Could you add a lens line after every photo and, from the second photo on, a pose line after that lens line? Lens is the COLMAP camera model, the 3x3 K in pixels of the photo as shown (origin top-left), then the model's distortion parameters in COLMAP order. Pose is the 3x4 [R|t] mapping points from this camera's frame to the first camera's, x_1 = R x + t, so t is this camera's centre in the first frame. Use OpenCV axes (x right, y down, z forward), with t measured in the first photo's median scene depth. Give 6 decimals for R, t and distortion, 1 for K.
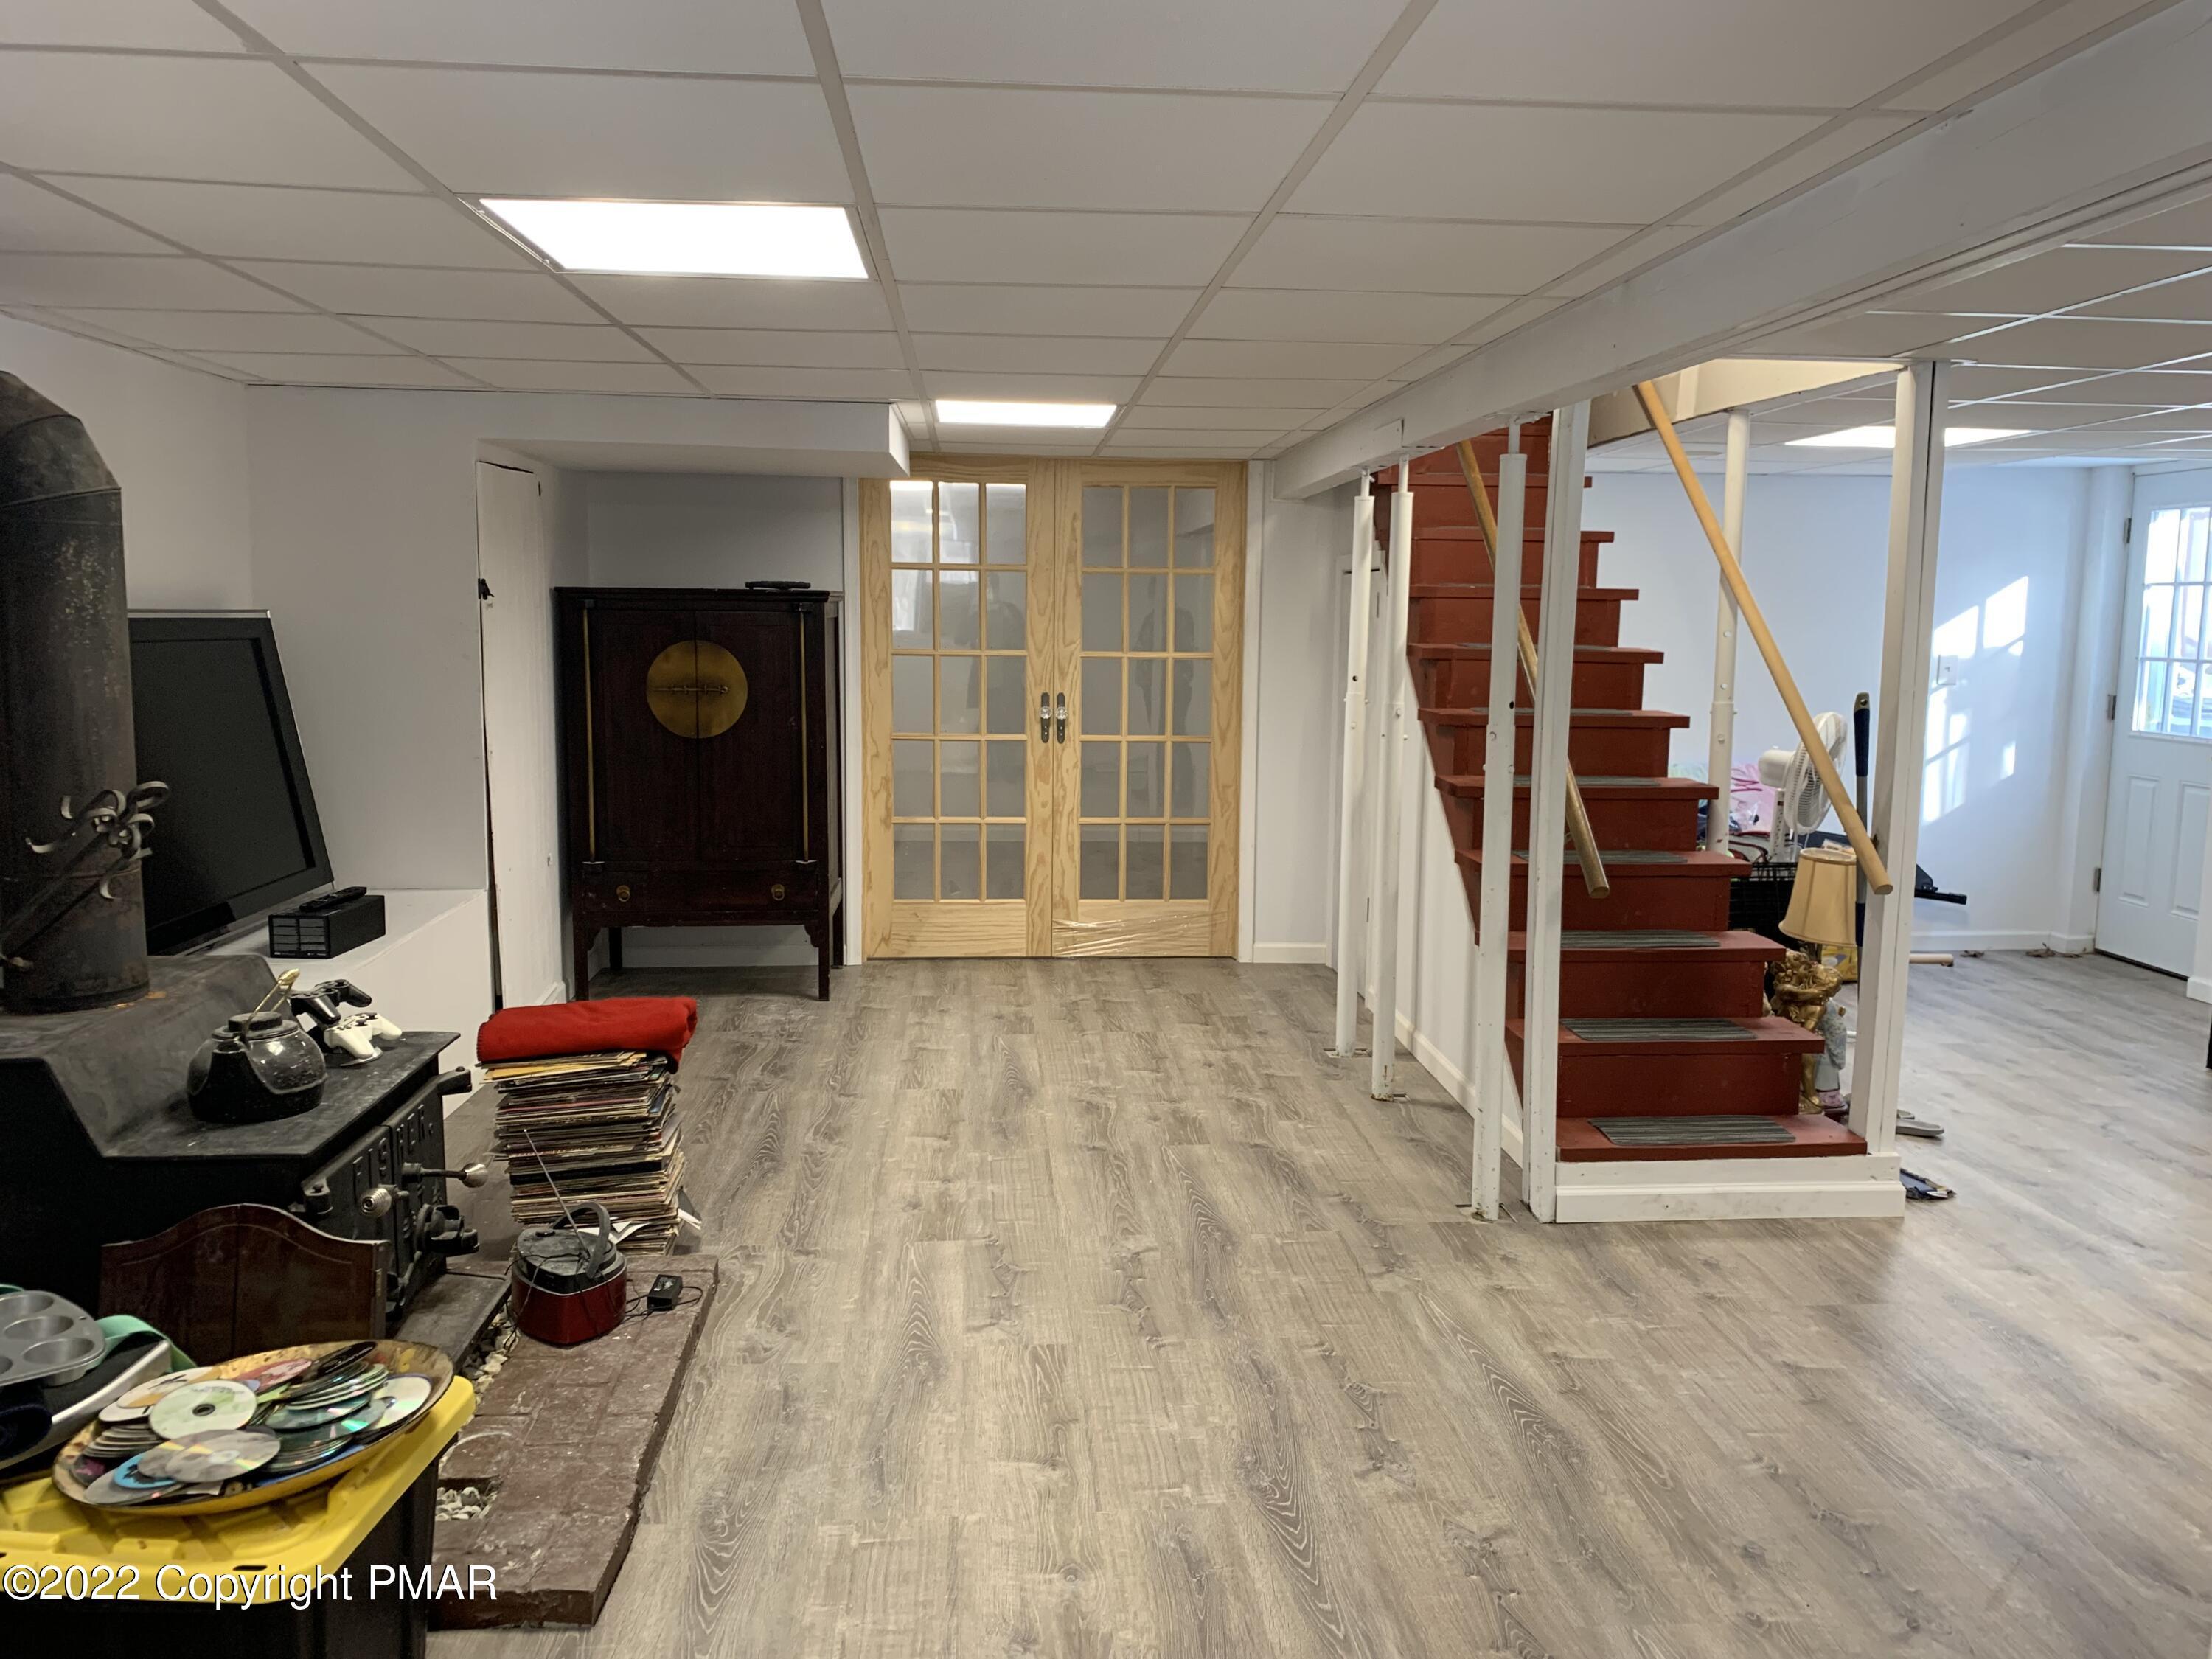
lens RADIAL K [[1692.9, 0, 1110.3], [0, 1692.9, 835.5], [0, 0, 1]] dist [0.004634, -0.000367]
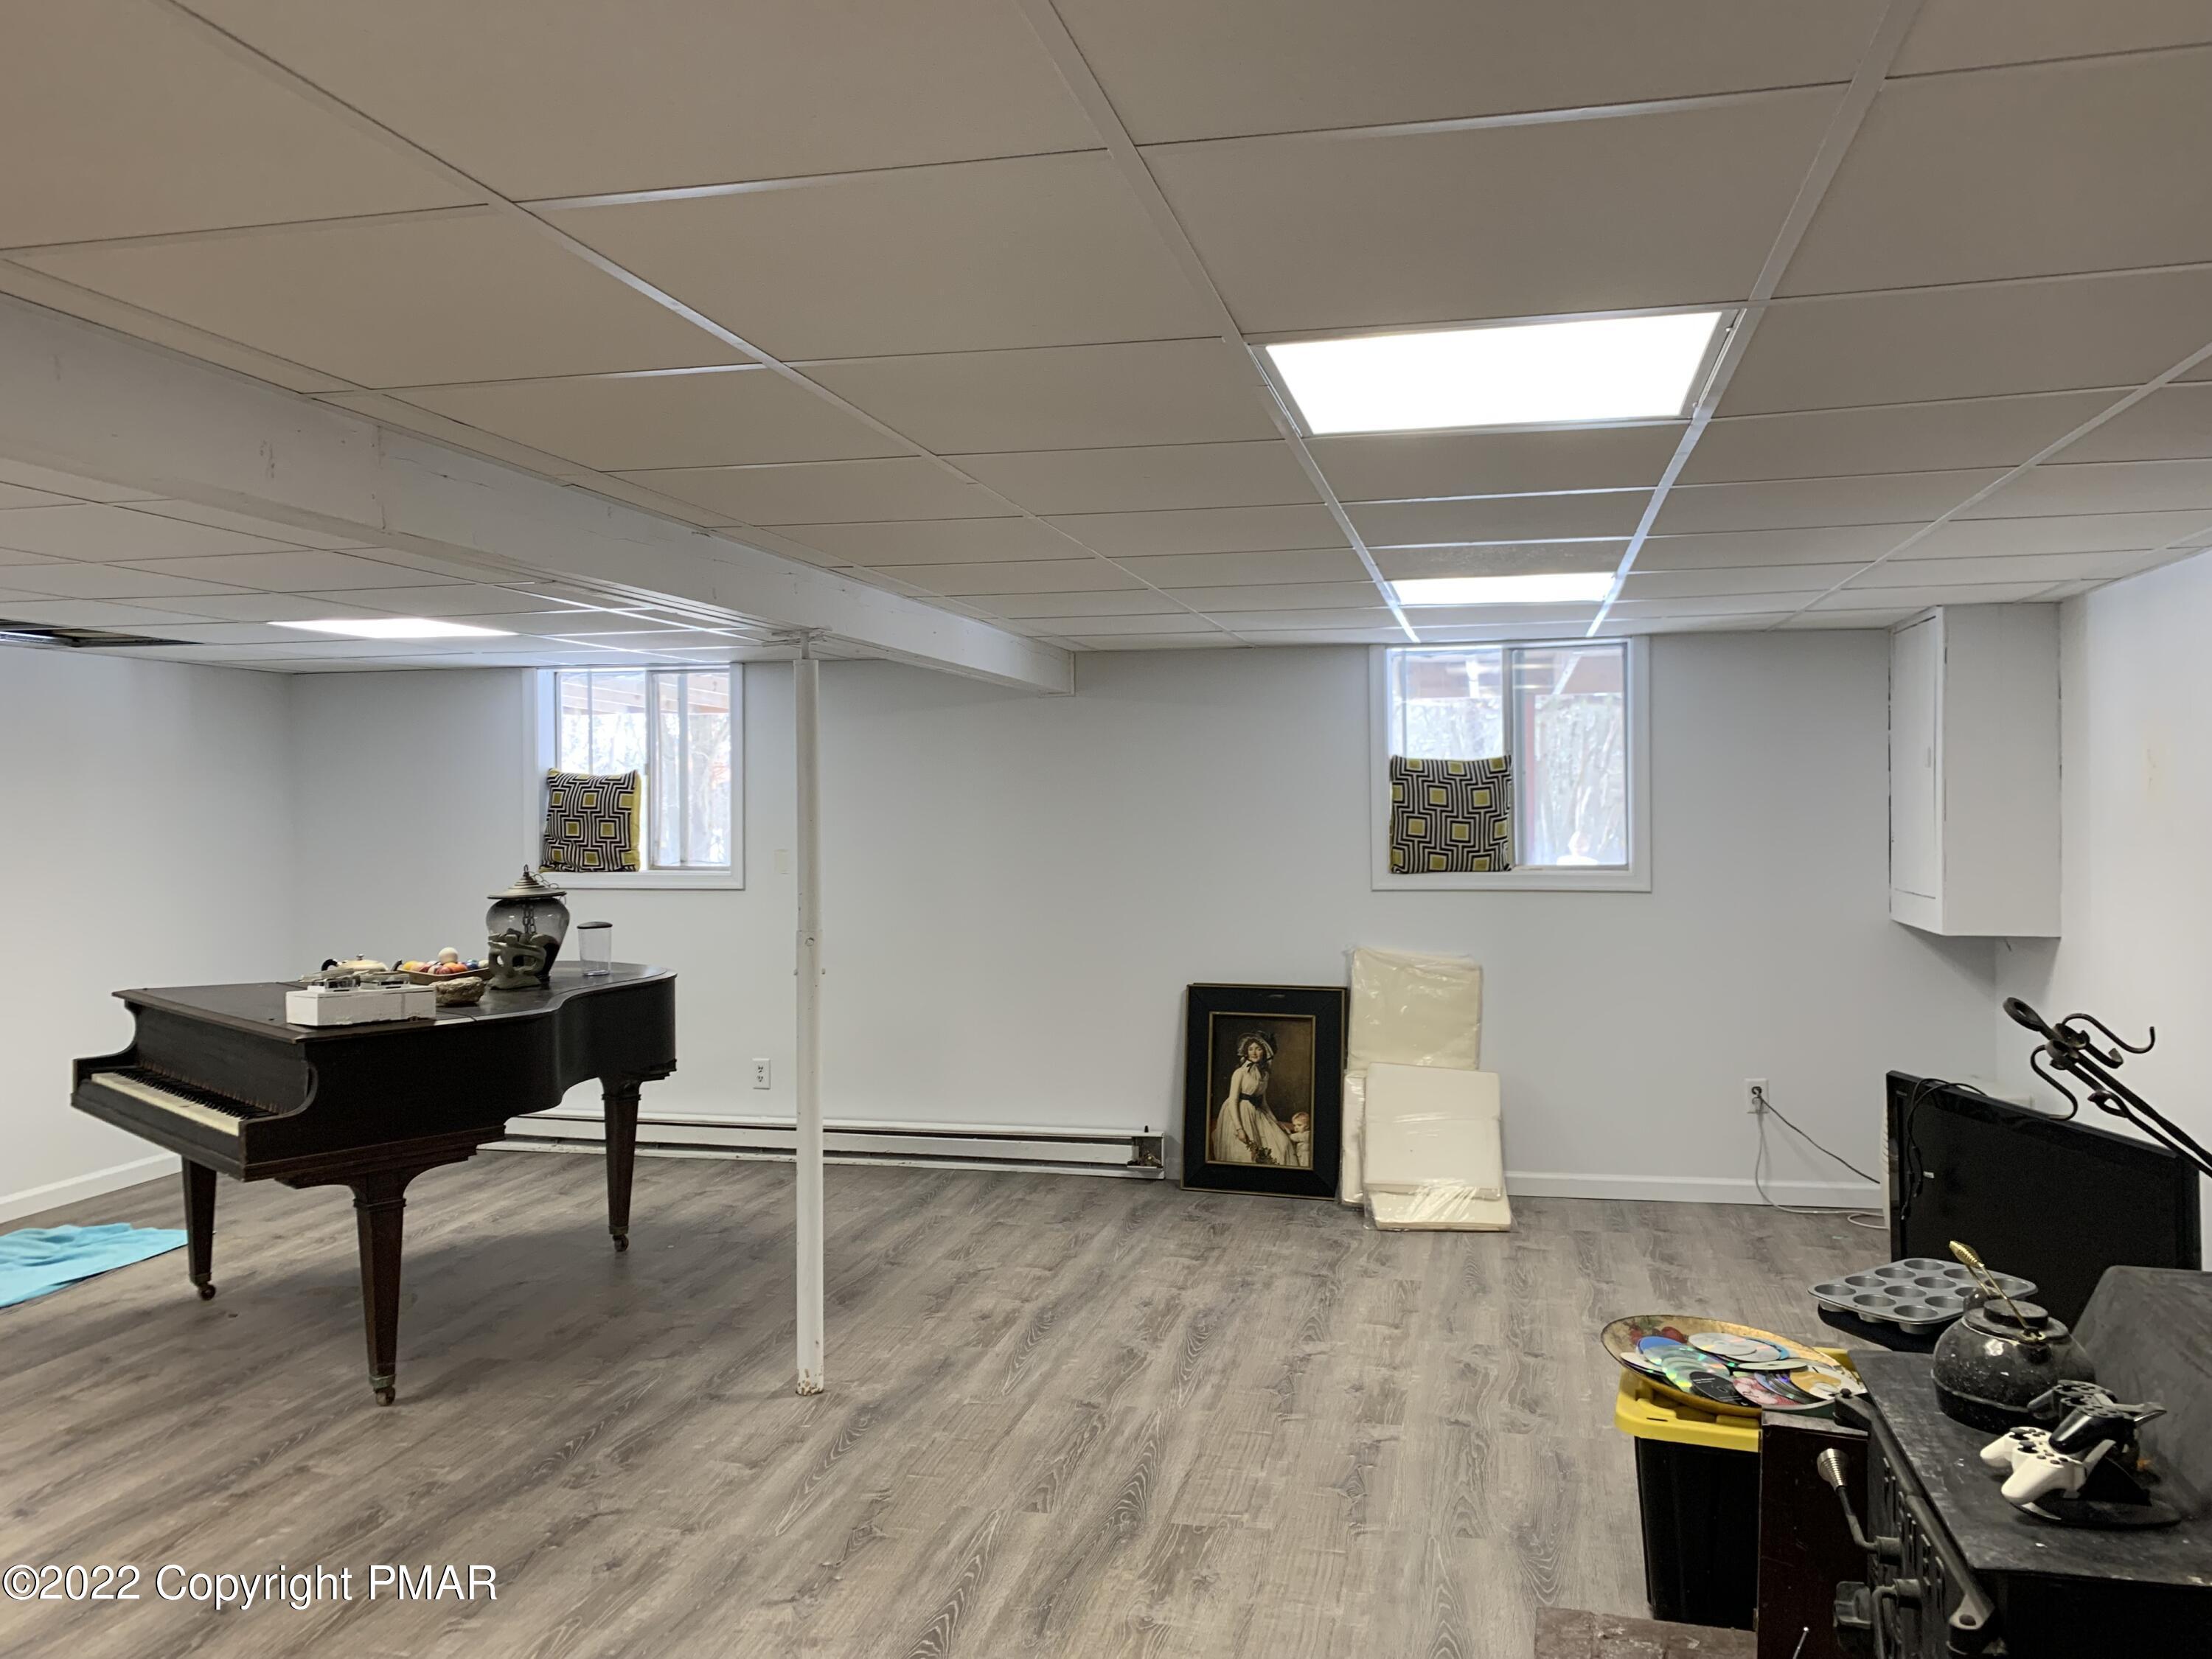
lens RADIAL K [[1706.0, 0, 1105.6], [0, 1706.0, 820.8], [0, 0, 1]] dist [0.037373, -0.029879]
pose [[-0.953320, -0.009659, 0.301807, -0.352702], [0.034783, 0.989322, 0.141533, -0.291062], [-0.299952, 0.145424, -0.942805, 2.049906]]
